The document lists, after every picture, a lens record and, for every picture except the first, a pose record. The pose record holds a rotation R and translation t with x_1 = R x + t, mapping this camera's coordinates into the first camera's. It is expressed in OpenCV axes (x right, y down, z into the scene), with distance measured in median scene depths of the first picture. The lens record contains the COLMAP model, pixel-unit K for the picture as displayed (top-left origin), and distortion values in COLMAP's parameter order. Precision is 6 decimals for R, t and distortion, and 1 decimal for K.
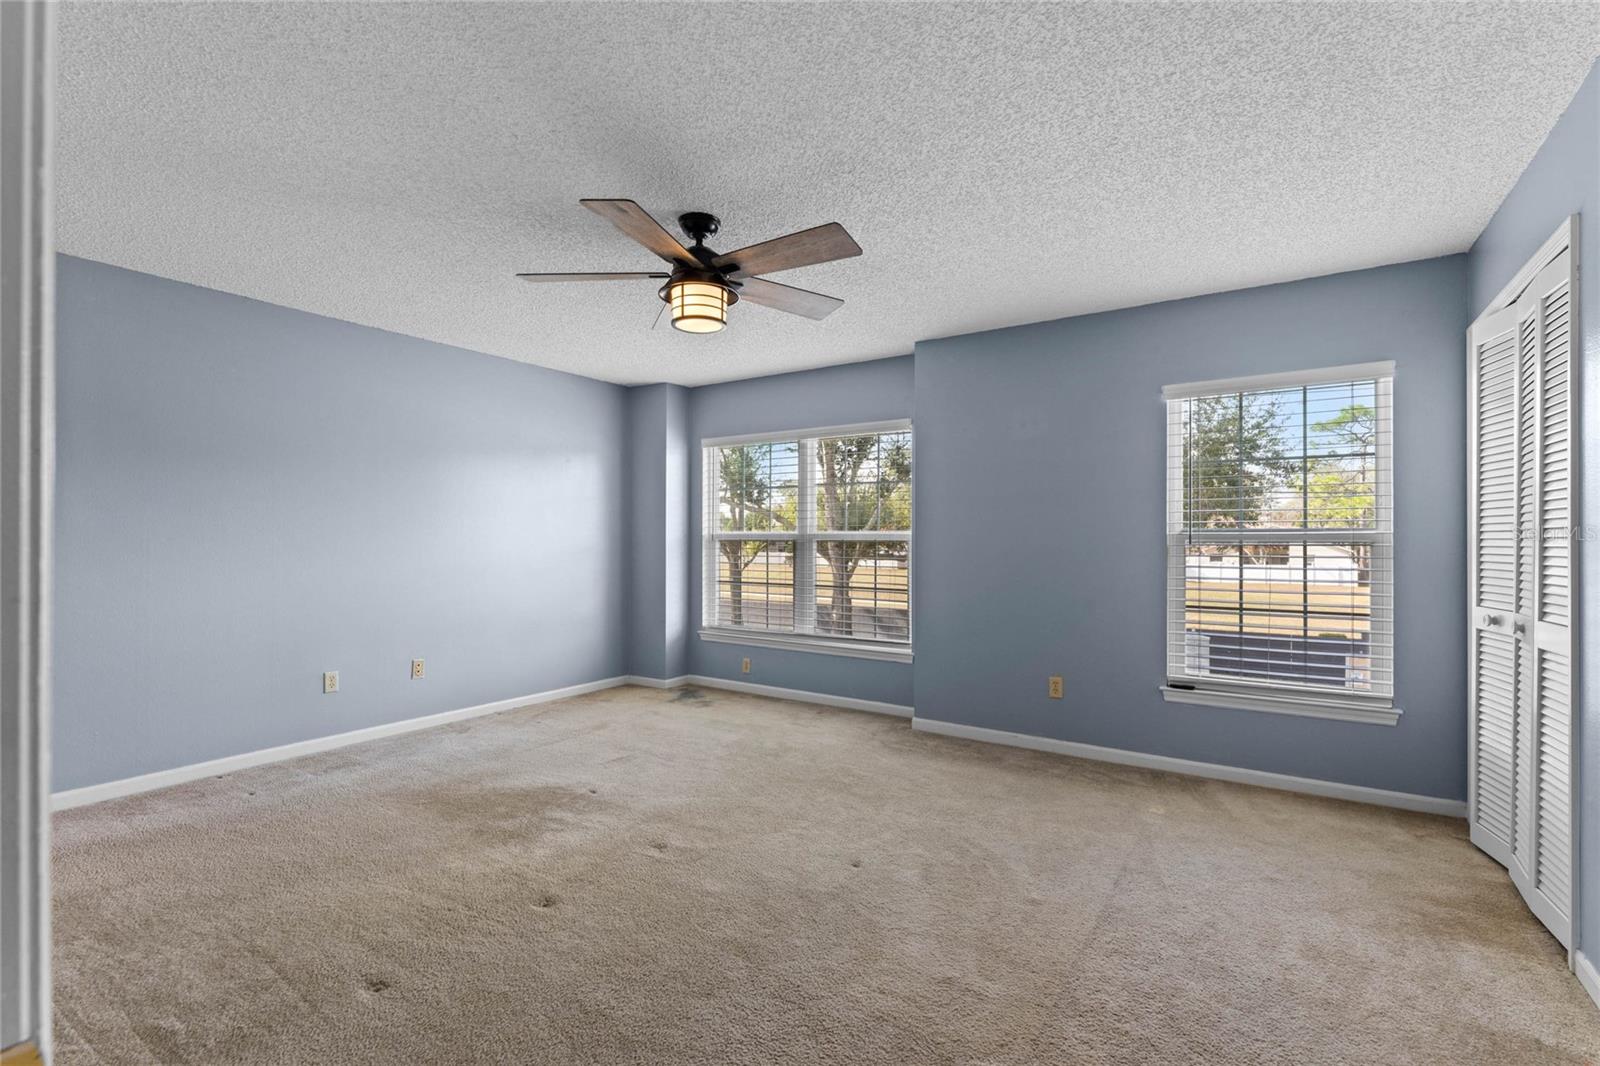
lens RADIAL K [[747.7, 0, 783.2], [0, 747.7, 541.9], [0, 0, 1]] dist [0.000711, 0.000181]
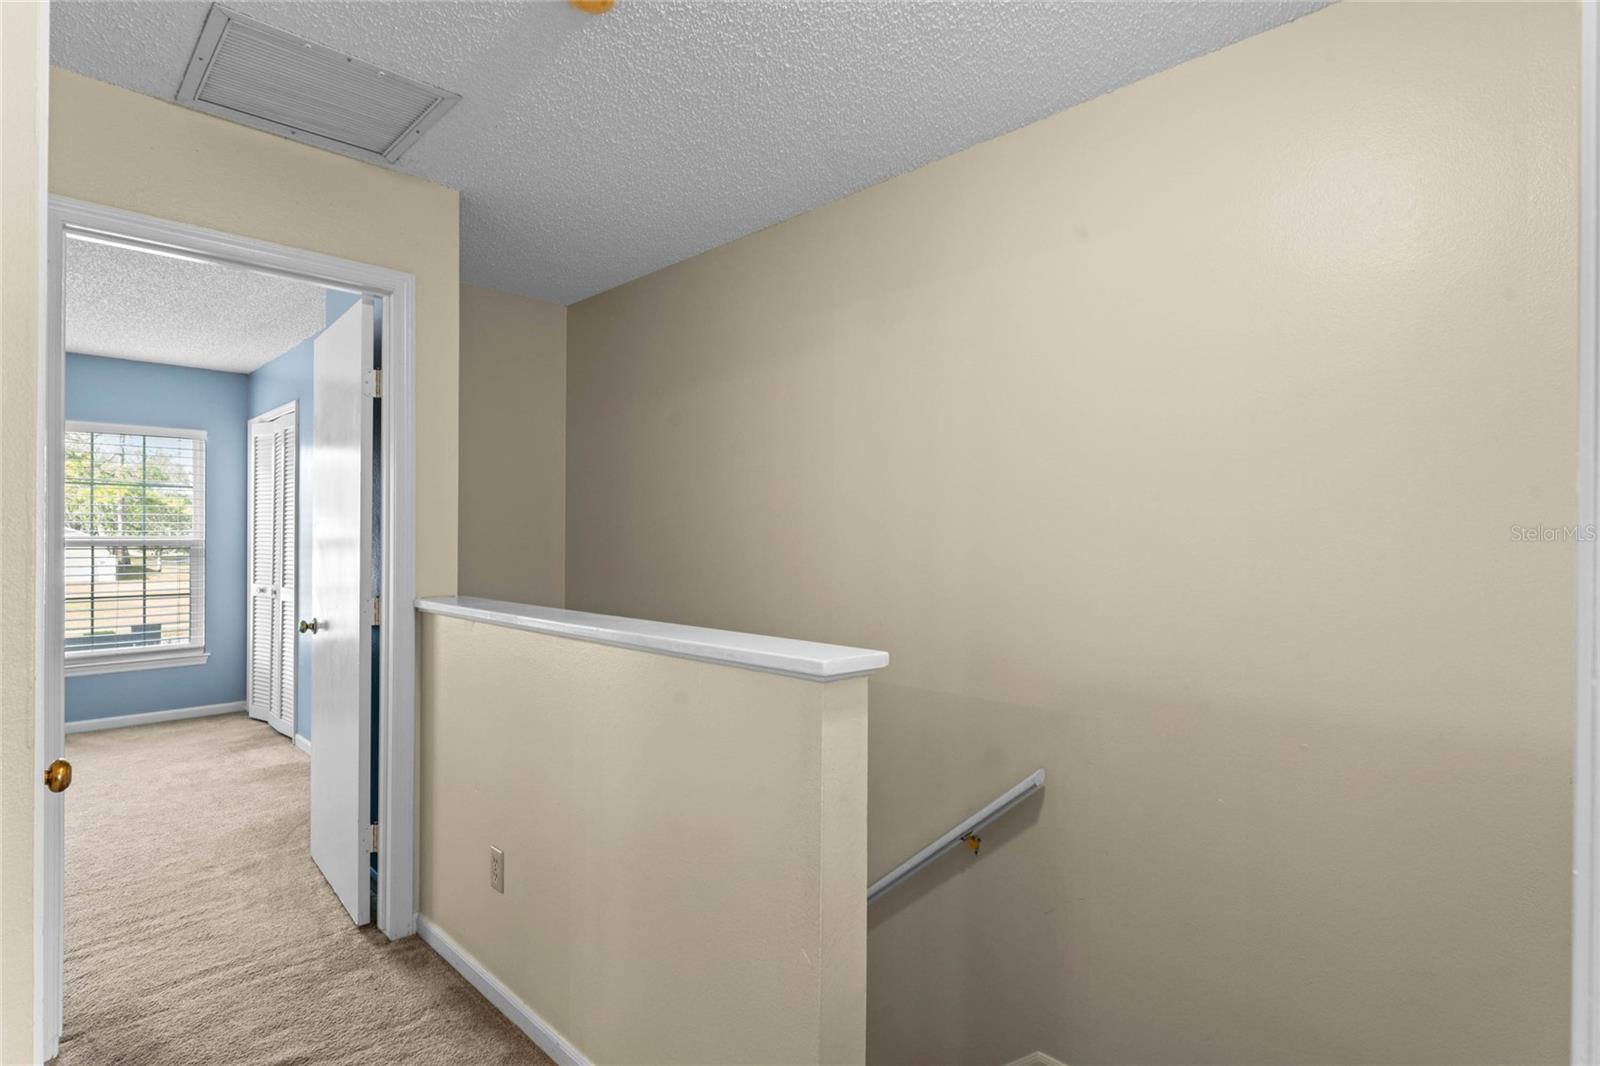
lens RADIAL K [[793.1, 0, 785.3], [0, 793.1, 536.5], [0, 0, 1]] dist [-0.005580, -0.000642]
pose [[0.213208, 0.000941, 0.977006, -0.686920], [-0.005277, 0.999986, 0.000188, -0.034469], [-0.976992, -0.005196, 0.213210, -0.682235]]
